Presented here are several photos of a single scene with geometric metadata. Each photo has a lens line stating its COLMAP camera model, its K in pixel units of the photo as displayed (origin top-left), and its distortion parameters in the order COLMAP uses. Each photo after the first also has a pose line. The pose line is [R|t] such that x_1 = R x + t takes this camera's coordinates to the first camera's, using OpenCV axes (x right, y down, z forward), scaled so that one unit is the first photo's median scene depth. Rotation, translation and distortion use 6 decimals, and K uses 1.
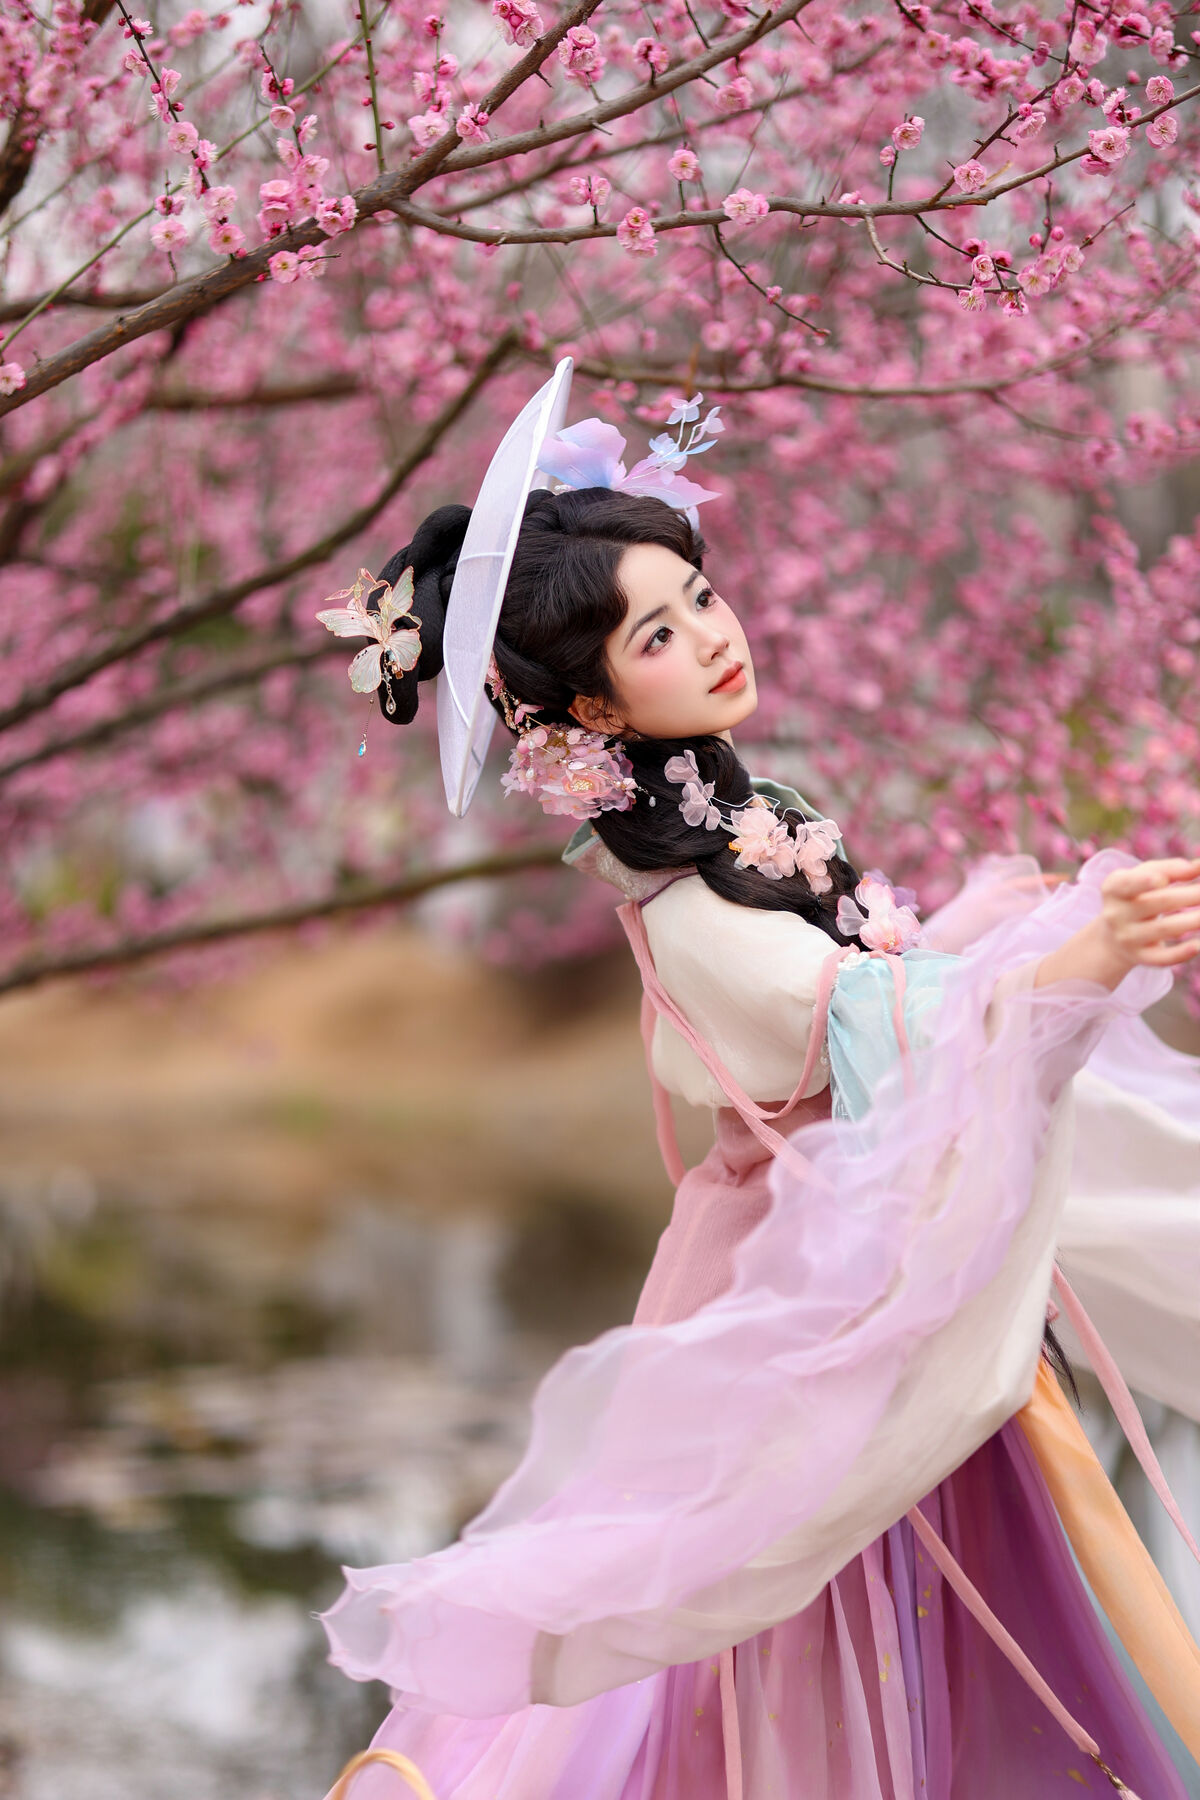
lens RADIAL K [[4256.8, 0, 710.8], [0, 4256.8, 776.2], [0, 0, 1]] dist [0.079487, 0.000000]
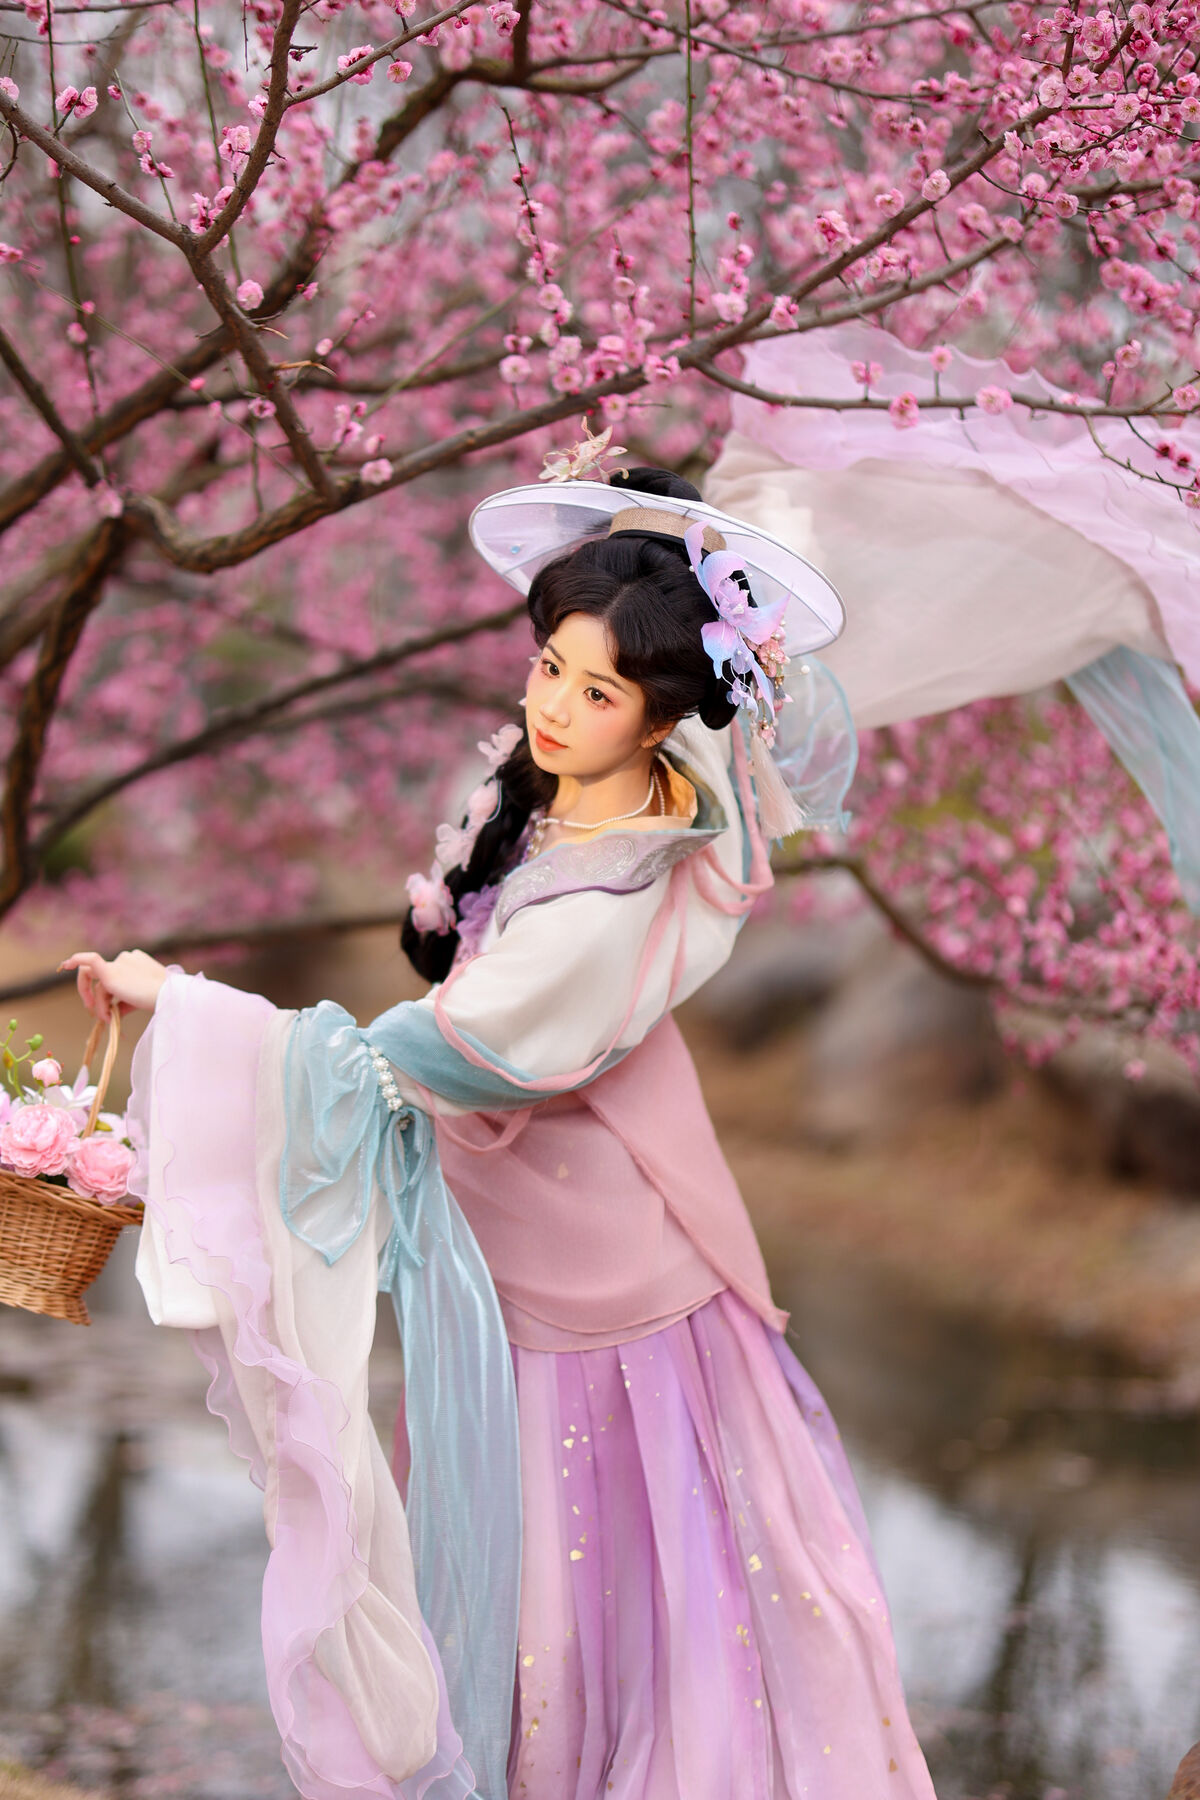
lens RADIAL K [[4256.8, 0, 495.0], [0, 4256.8, 933.0], [0, 0, 1]] dist [0.079487, 0.000000]
pose [[0.994298, 0.097449, 0.043294, -0.172711], [-0.098882, 0.994575, 0.032302, -0.002690], [-0.039912, -0.036399, 0.998540, -0.252799]]
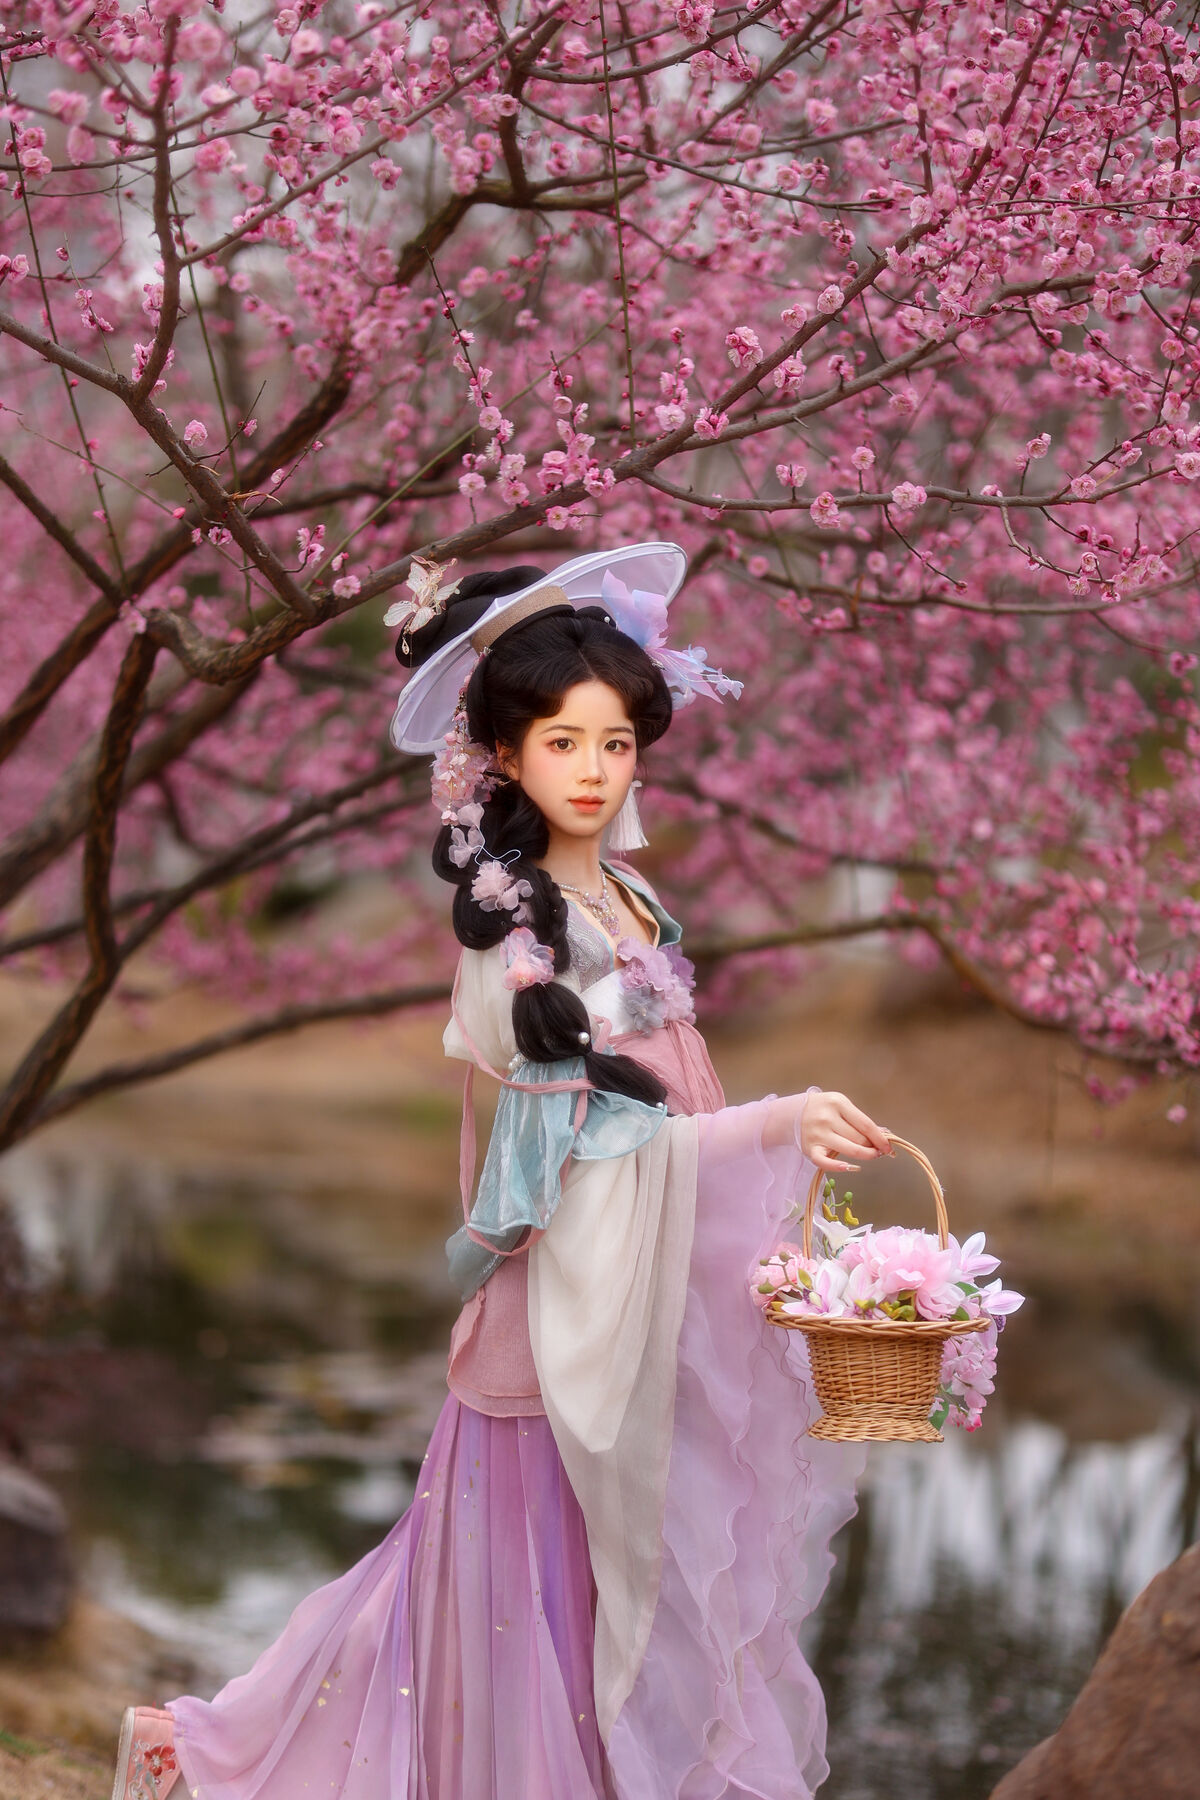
lens RADIAL K [[4256.8, 0, 515.1], [0, 4256.8, 831.9], [0, 0, 1]] dist [0.079487, 0.000000]
pose [[0.995495, 0.061043, -0.072551, -0.011187], [-0.060199, 0.998092, 0.013764, -0.039056], [0.073252, -0.009334, 0.997270, -0.320971]]
